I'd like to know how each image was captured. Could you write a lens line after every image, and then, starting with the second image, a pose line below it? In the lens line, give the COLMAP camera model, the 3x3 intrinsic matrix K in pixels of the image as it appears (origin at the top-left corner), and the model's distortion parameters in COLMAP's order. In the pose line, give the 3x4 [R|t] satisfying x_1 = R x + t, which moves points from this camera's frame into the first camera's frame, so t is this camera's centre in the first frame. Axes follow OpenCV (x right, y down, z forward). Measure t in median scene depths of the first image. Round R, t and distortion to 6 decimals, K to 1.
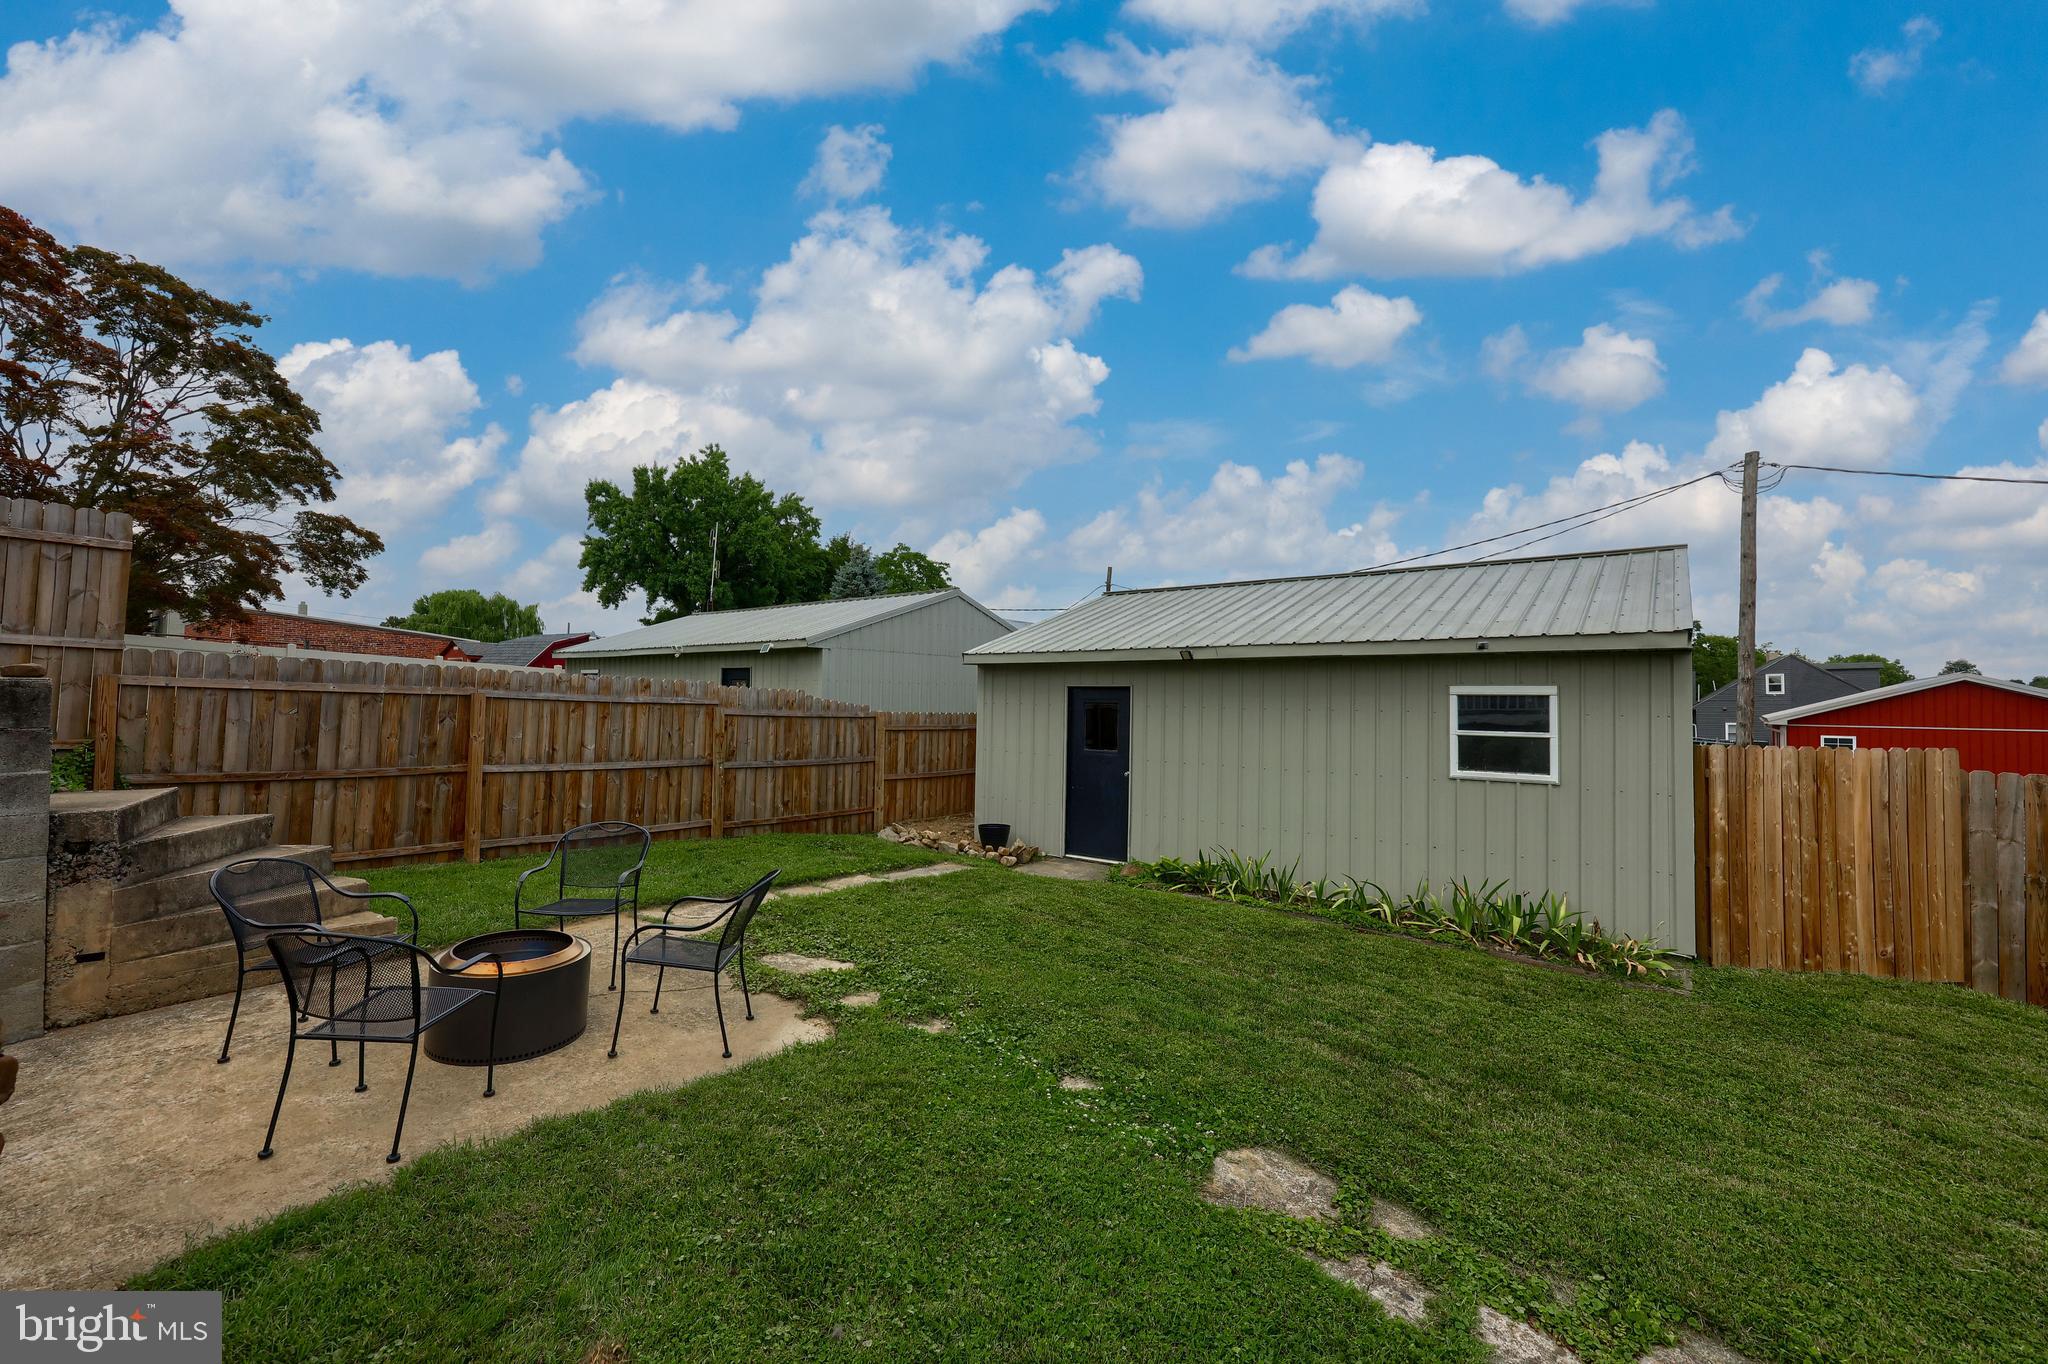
lens RADIAL K [[836.2, 0, 1028.6], [0, 836.2, 675.5], [0, 0, 1]] dist [-0.003286, 0.000241]
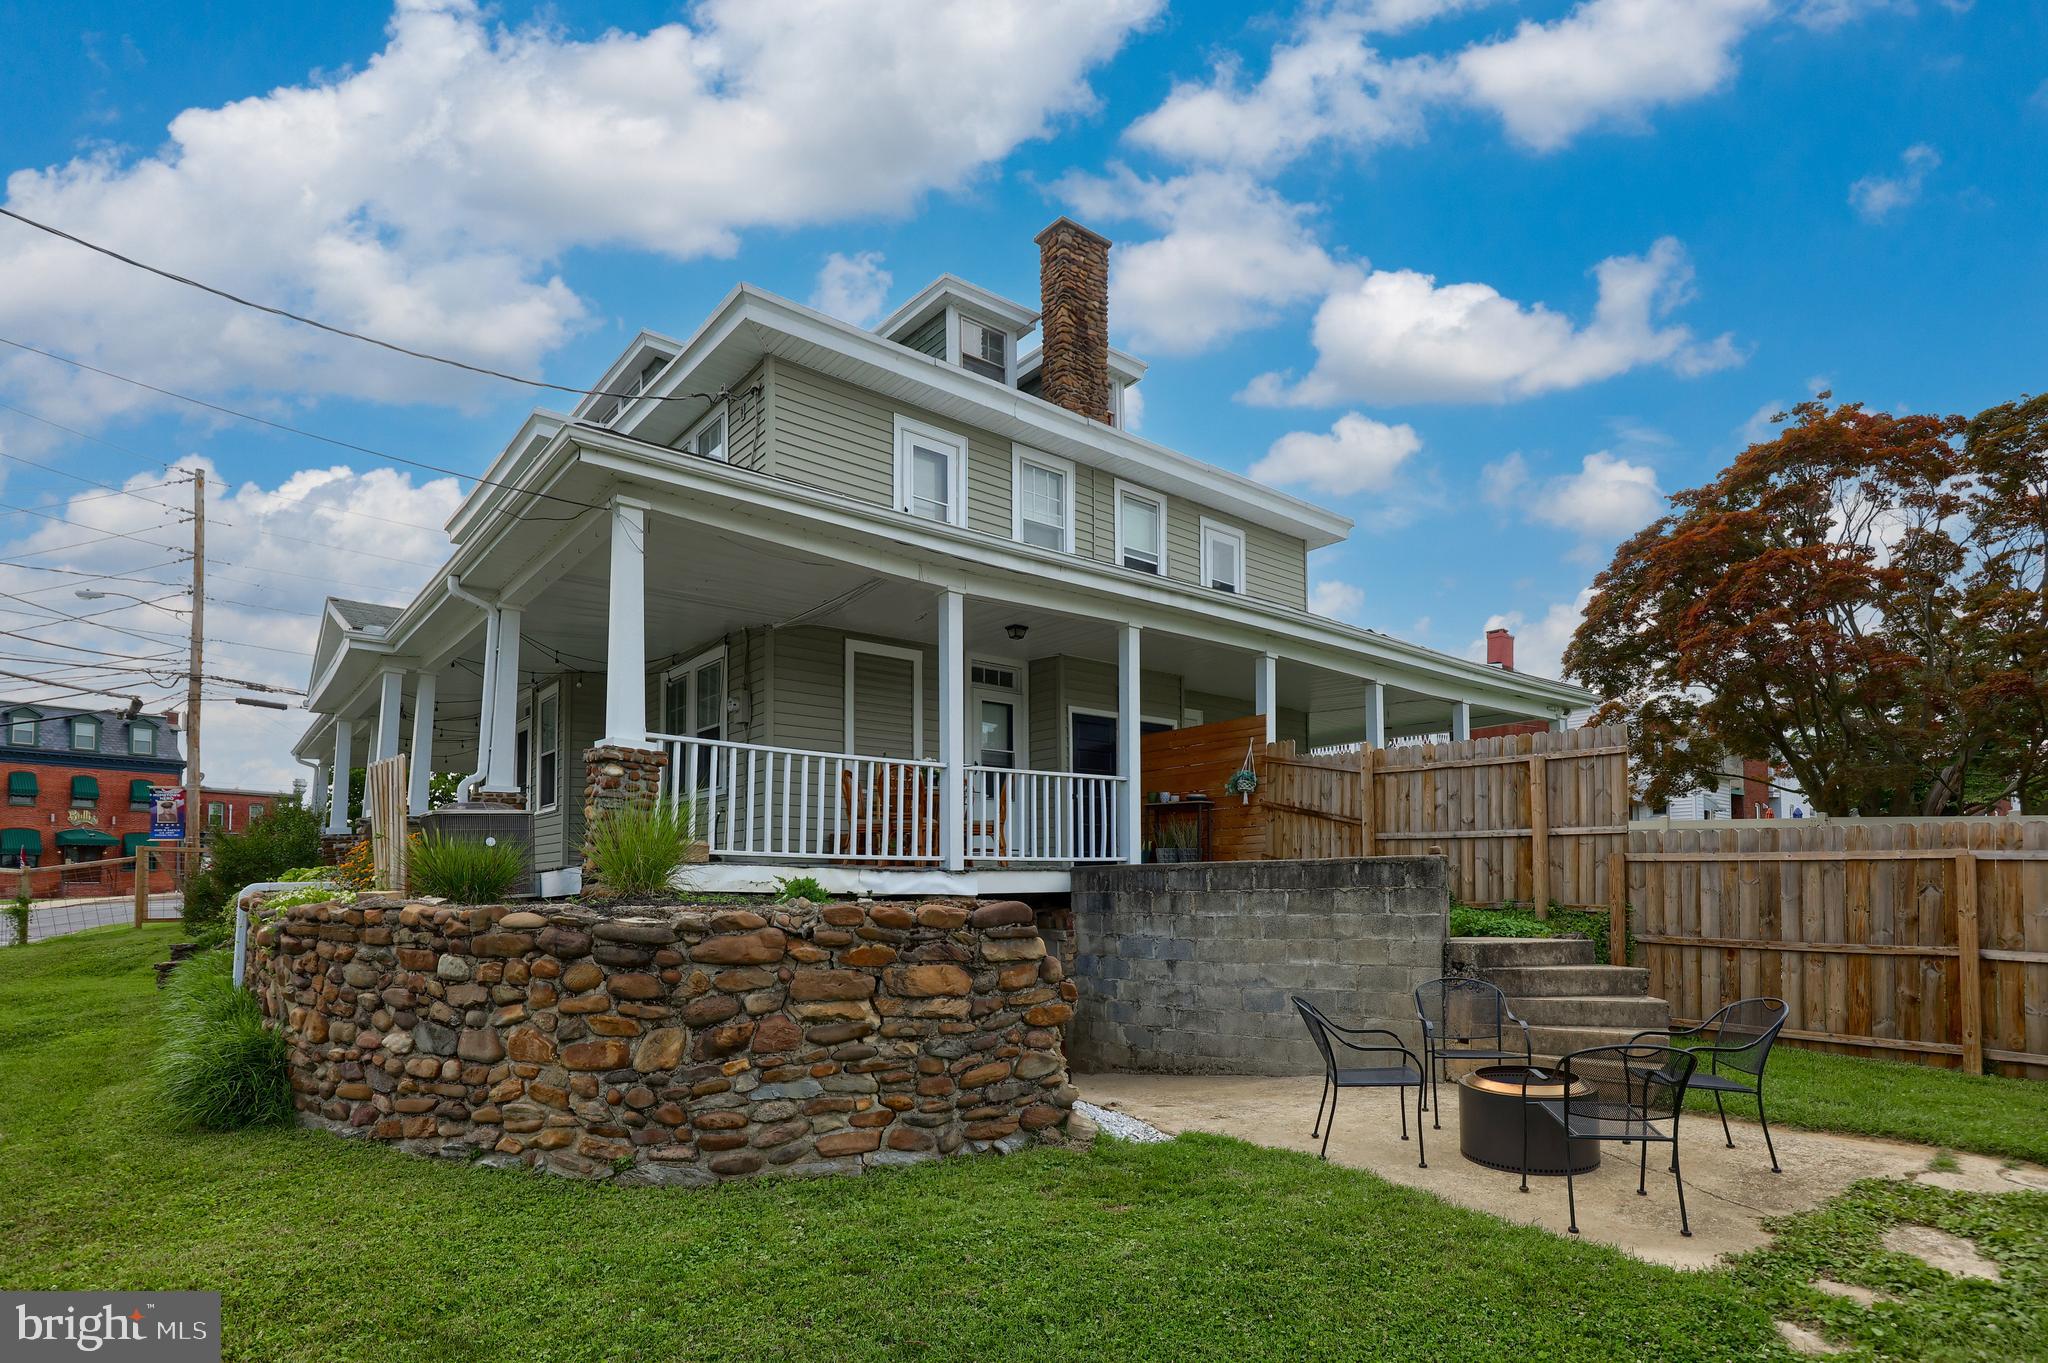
lens RADIAL K [[980.6, 0, 982.7], [0, 980.6, 852.5], [0, 0, 1]] dist [-0.001458, -0.001567]
pose [[-0.252749, -0.053763, -0.966037, 0.453498], [0.026087, 0.997713, -0.062352, 0.052640], [0.967180, -0.040961, -0.250768, 0.359354]]
